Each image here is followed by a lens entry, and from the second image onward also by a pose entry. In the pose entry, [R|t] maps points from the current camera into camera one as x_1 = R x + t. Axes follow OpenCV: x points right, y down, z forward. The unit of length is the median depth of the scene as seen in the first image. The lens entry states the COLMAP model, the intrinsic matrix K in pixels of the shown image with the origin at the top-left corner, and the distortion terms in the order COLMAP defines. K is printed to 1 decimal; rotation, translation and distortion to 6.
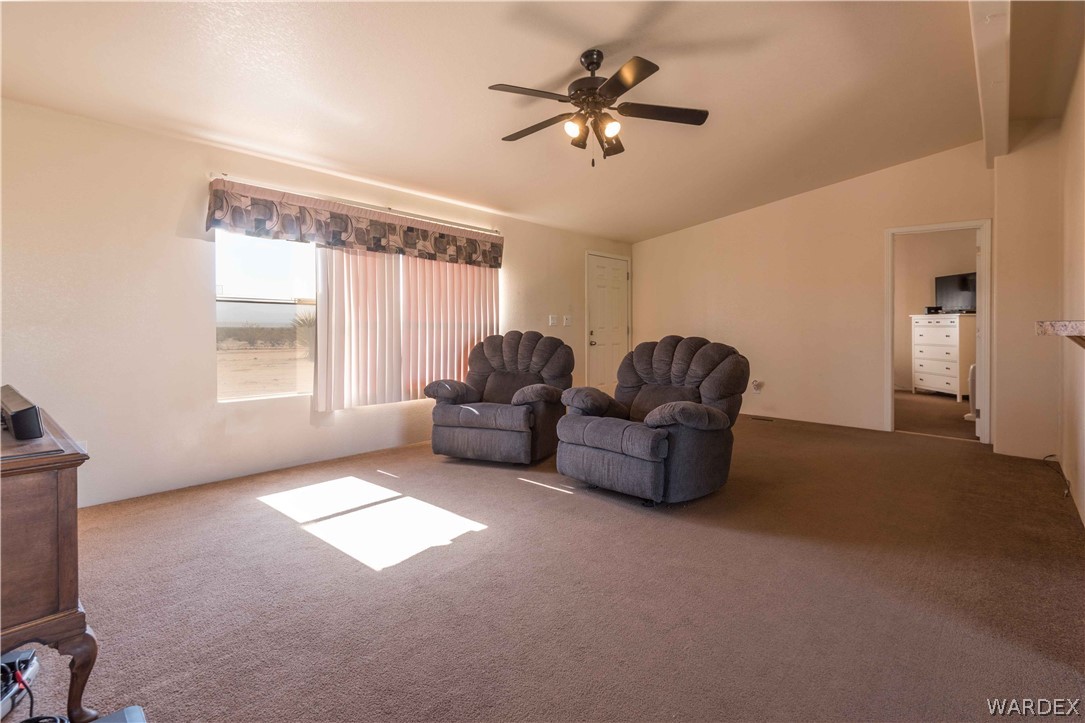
lens RADIAL K [[512.7, 0, 547.4], [0, 512.7, 328.9], [0, 0, 1]] dist [0.033788, -0.000551]
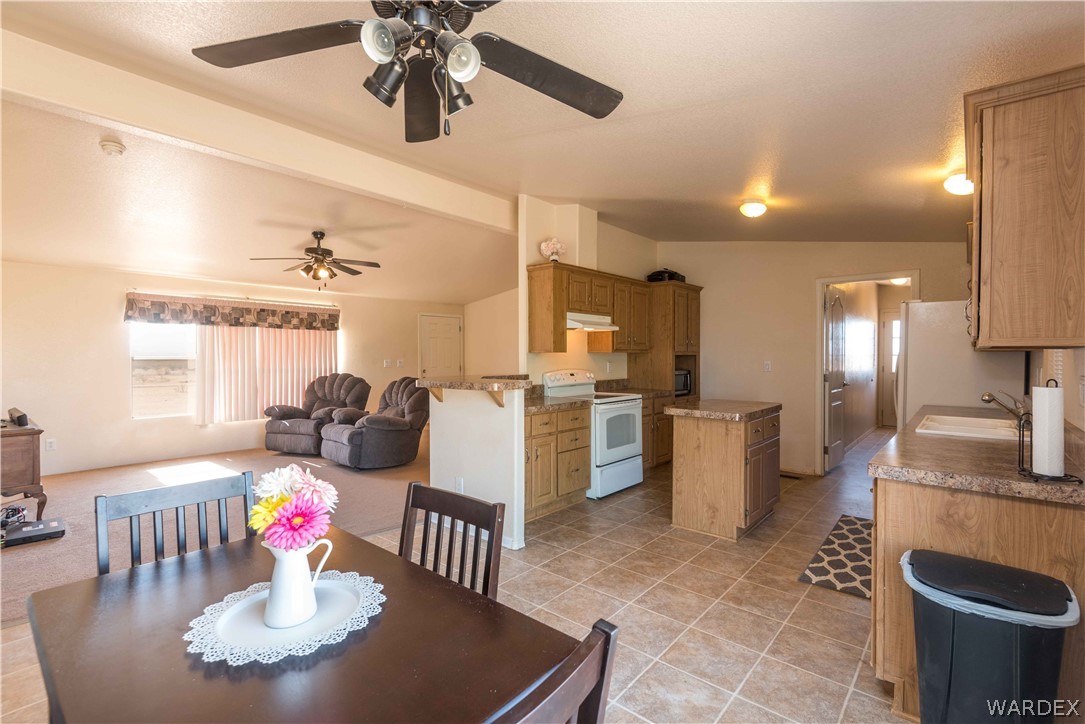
lens RADIAL K [[507.1, 0, 541.3], [0, 507.1, 344.5], [0, 0, 1]] dist [0.000245, 0.000082]
pose [[0.999879, -0.008961, 0.012751, 0.592290], [0.009258, 0.999683, -0.023396, -0.045243], [-0.012538, 0.023512, 0.999645, -0.591637]]
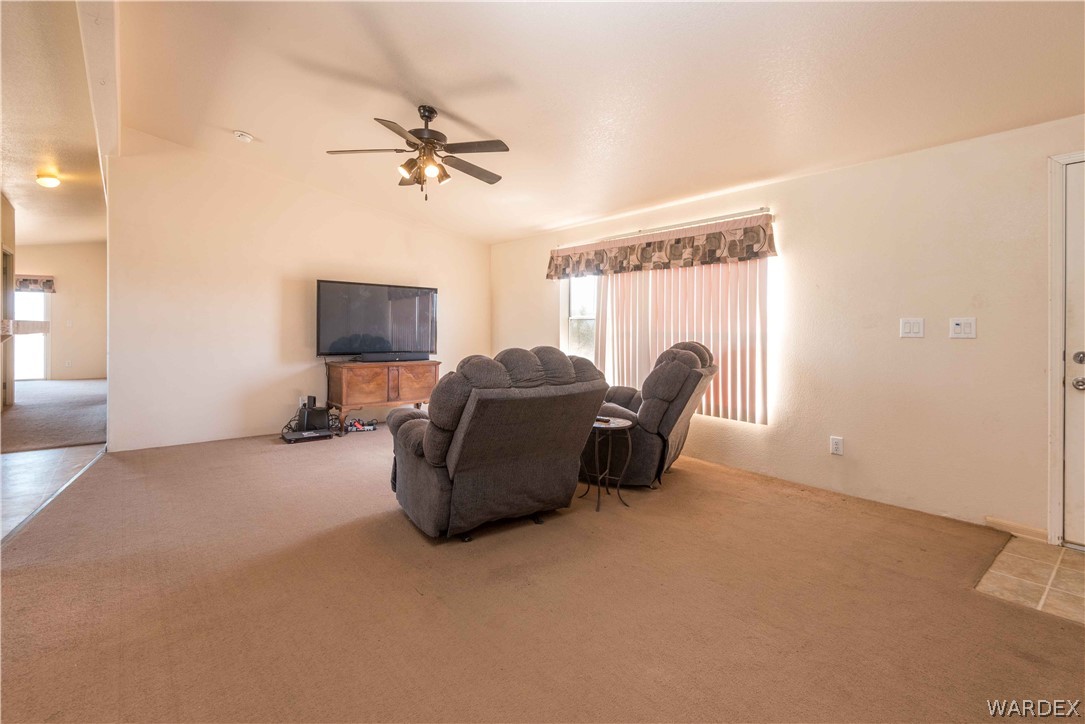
lens RADIAL K [[507.1, 0, 541.3], [0, 507.1, 344.5], [0, 0, 1]] dist [0.000245, 0.000082]
pose [[-0.164160, 0.004854, -0.986422, 0.832661], [-0.025353, 0.999637, 0.009138, 0.009023], [0.986108, 0.026509, -0.163977, 0.991957]]
